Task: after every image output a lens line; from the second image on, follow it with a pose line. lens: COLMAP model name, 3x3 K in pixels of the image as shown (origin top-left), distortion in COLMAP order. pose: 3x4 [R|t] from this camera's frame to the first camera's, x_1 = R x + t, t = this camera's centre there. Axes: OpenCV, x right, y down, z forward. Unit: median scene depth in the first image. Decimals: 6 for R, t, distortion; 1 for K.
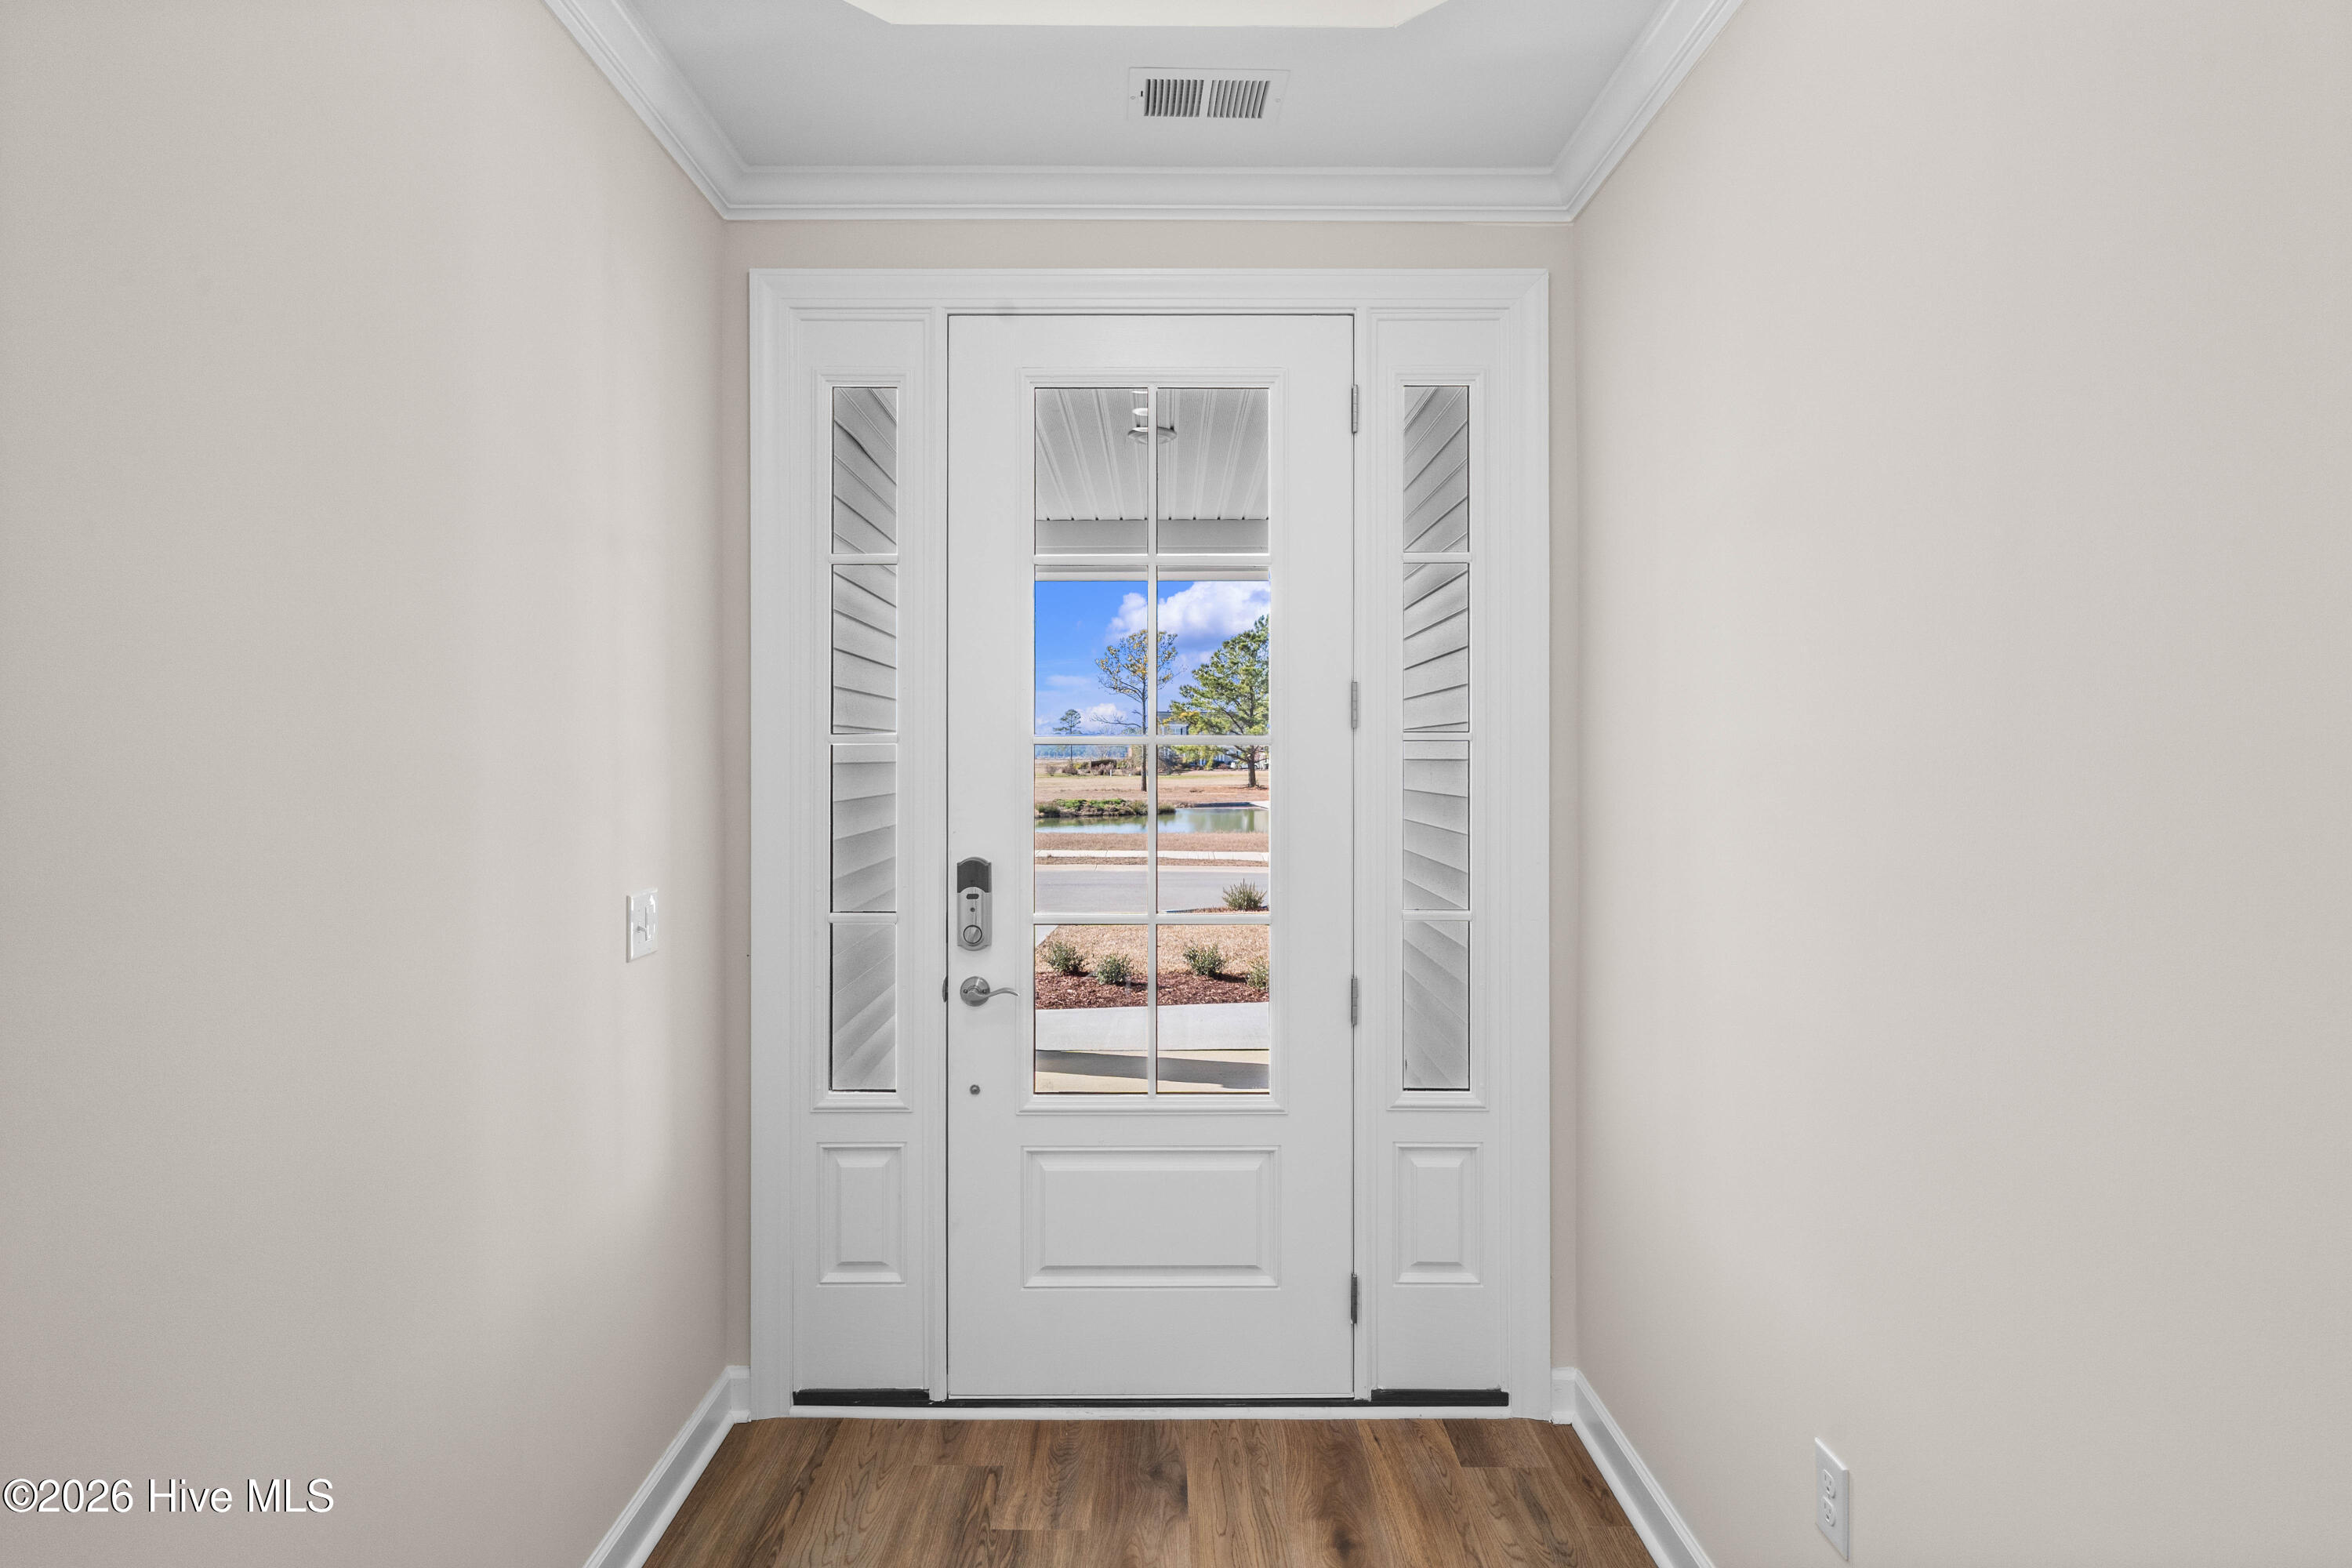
lens RADIAL K [[1227.5, 0, 1176.0], [0, 1227.5, 784.0], [0, 0, 1]] dist [-0.002453, -0.000350]
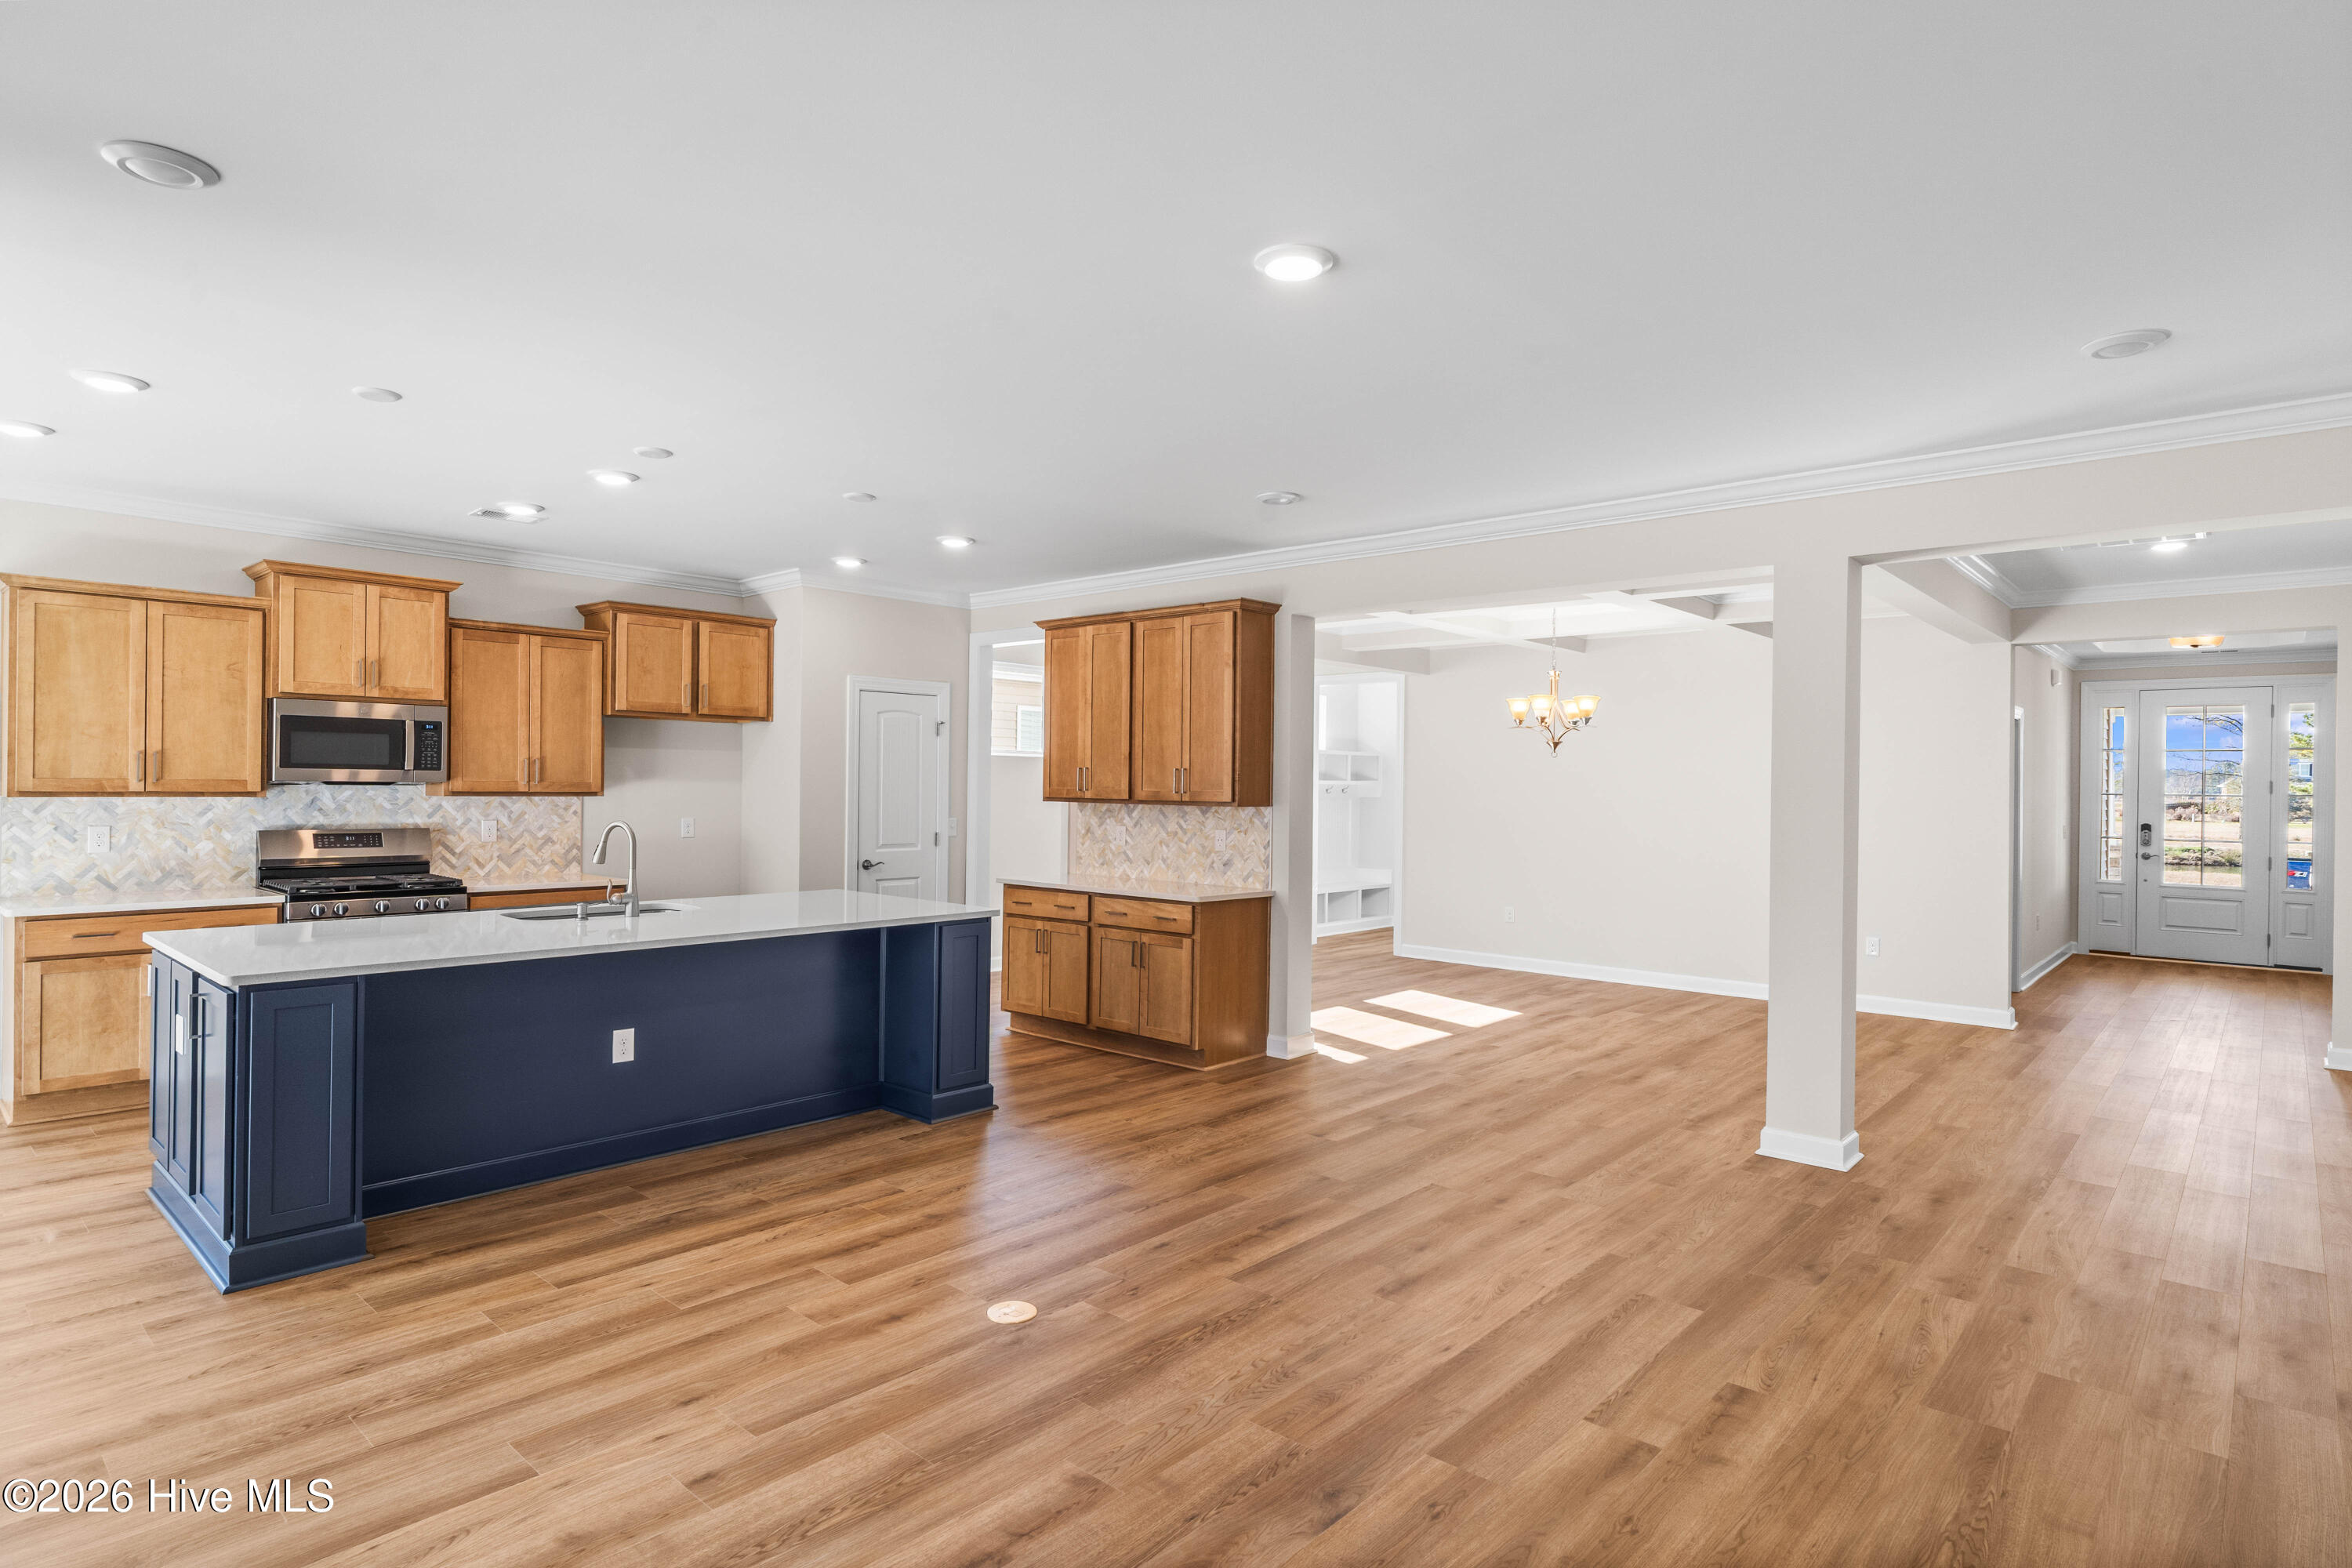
lens RADIAL K [[1227.5, 0, 1176.0], [0, 1227.5, 784.0], [0, 0, 1]] dist [-0.002453, -0.000350]
pose [[0.734094, 0.009961, -0.678975, 0.027658], [-0.029295, 0.999426, -0.017012, 0.011123], [0.678415, 0.032379, 0.733965, -0.497813]]
